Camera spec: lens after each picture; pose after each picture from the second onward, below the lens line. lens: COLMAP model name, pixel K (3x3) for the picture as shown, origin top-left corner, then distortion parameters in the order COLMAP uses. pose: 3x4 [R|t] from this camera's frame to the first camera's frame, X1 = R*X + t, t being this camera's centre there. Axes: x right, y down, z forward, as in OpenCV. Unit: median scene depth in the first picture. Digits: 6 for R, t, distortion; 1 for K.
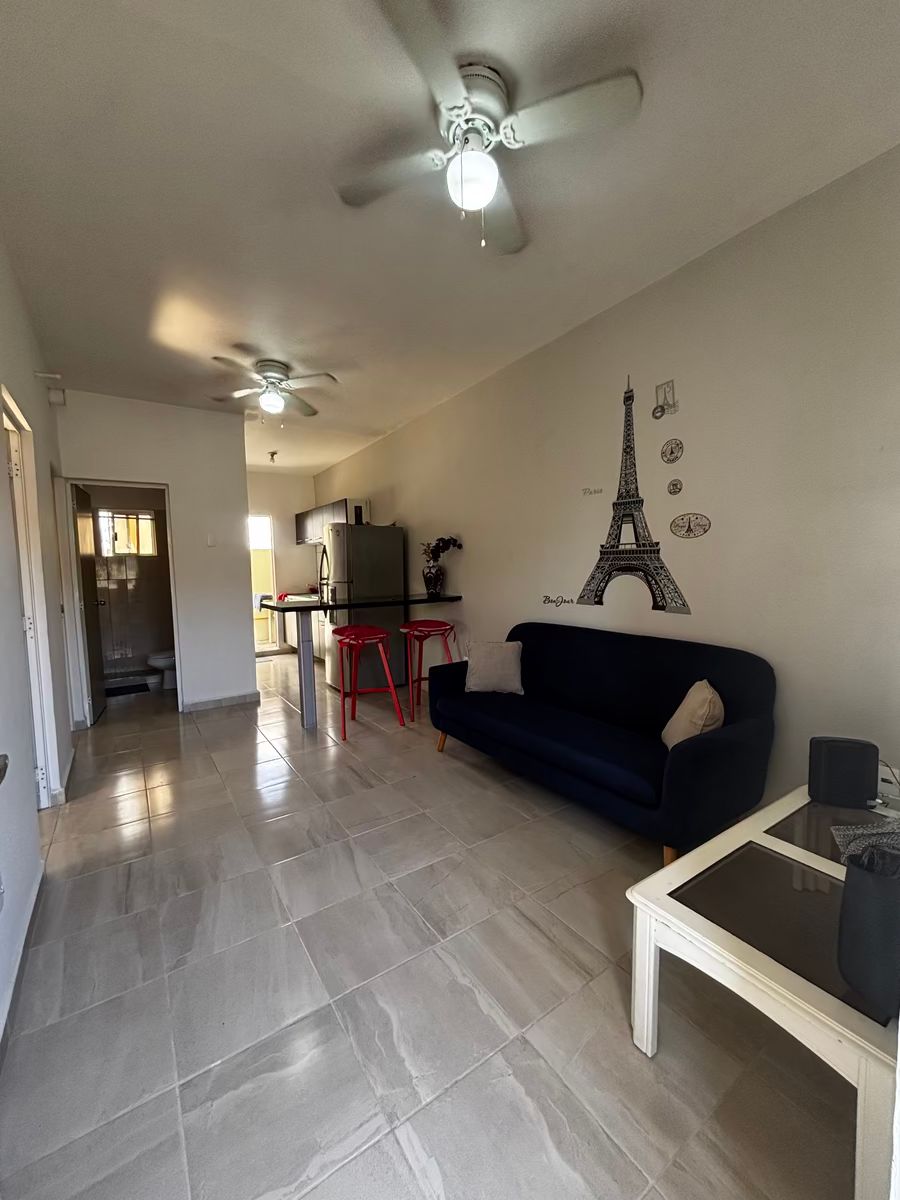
lens RADIAL K [[487.6, 0, 450.0], [0, 487.6, 600.0], [0, 0, 1]] dist [-0.000350, 0.000459]
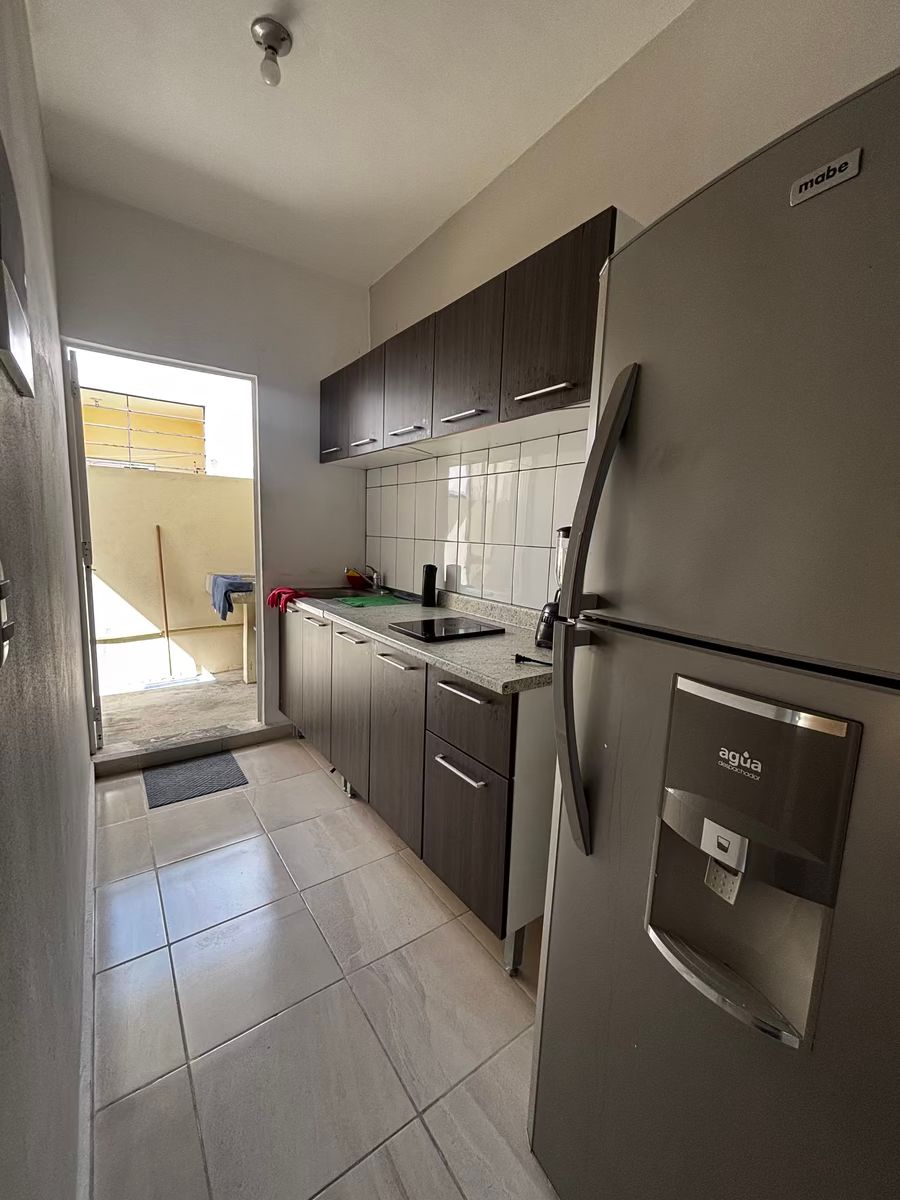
lens RADIAL K [[488.4, 0, 450.0], [0, 488.4, 600.0], [0, 0, 1]] dist [0.005698, 0.000430]
pose [[0.997636, 0.058045, 0.036790, -0.312753], [-0.060397, 0.995962, 0.066426, -0.051262], [-0.032785, -0.068491, 0.997113, 0.855320]]
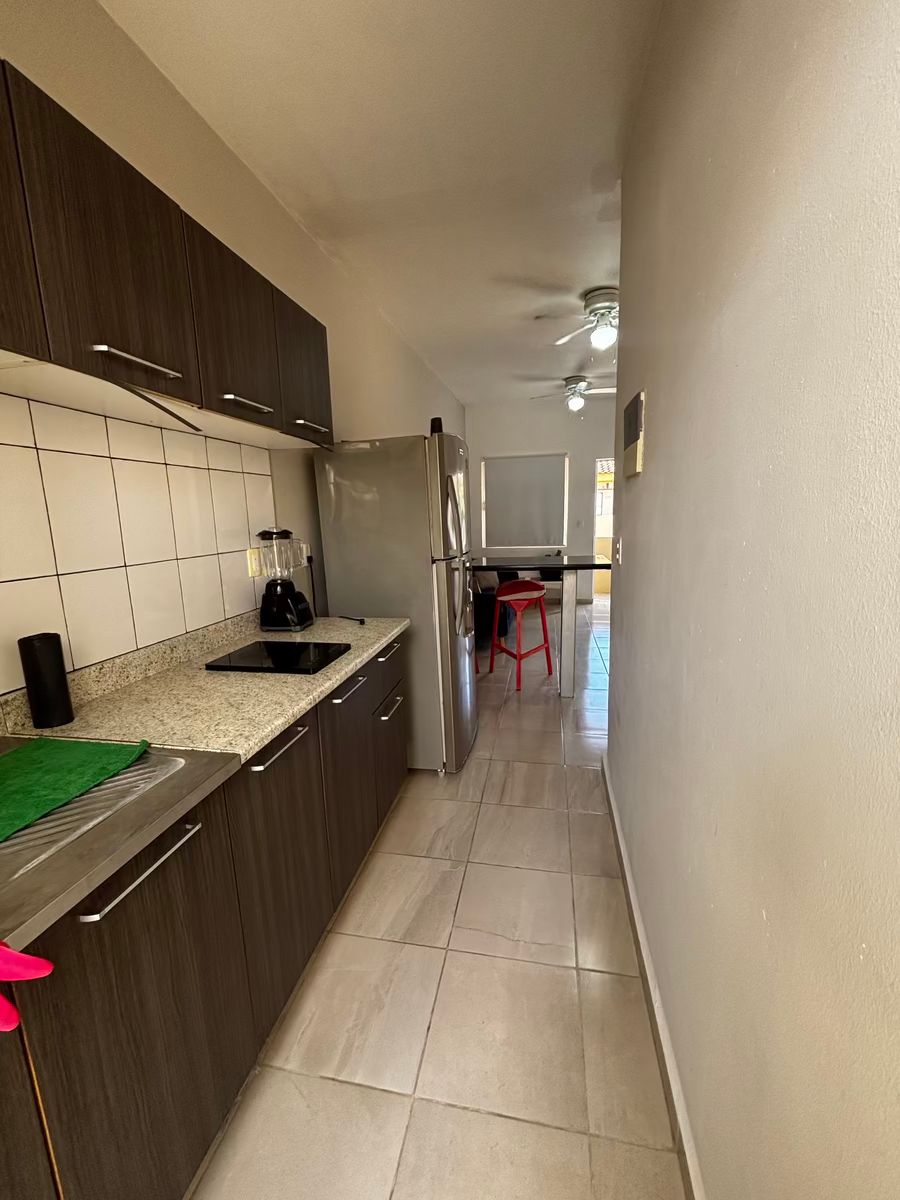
lens RADIAL K [[488.4, 0, 450.0], [0, 488.4, 600.0], [0, 0, 1]] dist [0.005698, 0.000430]
pose [[-0.704372, -0.077840, 0.705550, -0.755313], [0.092900, 0.975311, 0.200346, -0.117880], [-0.703726, 0.206663, -0.679750, 1.628703]]
